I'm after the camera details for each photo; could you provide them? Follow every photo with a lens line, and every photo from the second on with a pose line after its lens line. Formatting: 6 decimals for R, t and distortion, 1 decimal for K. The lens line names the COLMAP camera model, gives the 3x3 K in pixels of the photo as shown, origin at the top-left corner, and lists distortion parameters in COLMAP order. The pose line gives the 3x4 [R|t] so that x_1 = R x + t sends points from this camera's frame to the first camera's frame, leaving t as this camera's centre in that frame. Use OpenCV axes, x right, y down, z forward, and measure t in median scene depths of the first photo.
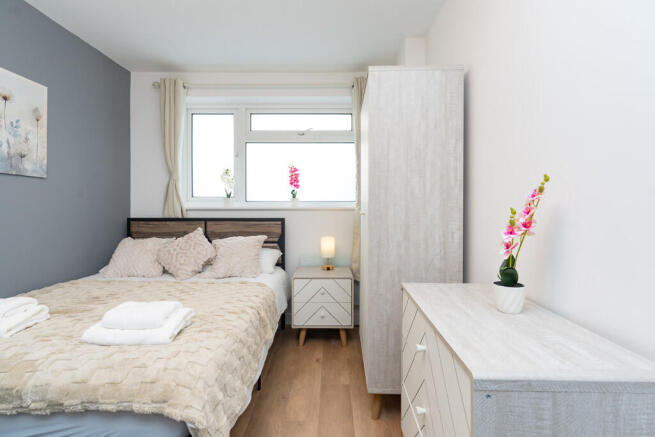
lens RADIAL K [[331.4, 0, 327.5], [0, 331.4, 202.8], [0, 0, 1]] dist [-0.001513, -0.000239]
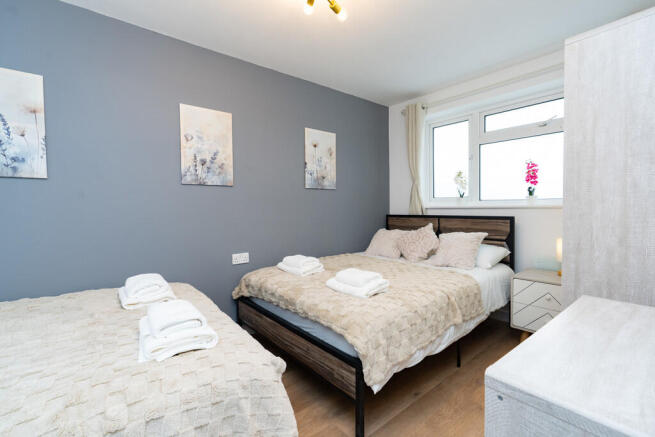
lens RADIAL K [[296.6, 0, 325.7], [0, 296.6, 212.4], [0, 0, 1]] dist [-0.001190, 0.000396]
pose [[0.638971, 0.006292, -0.769205, 0.261282], [0.020389, 0.999477, 0.025113, 0.000419], [0.768961, -0.031730, 0.638508, 0.016996]]
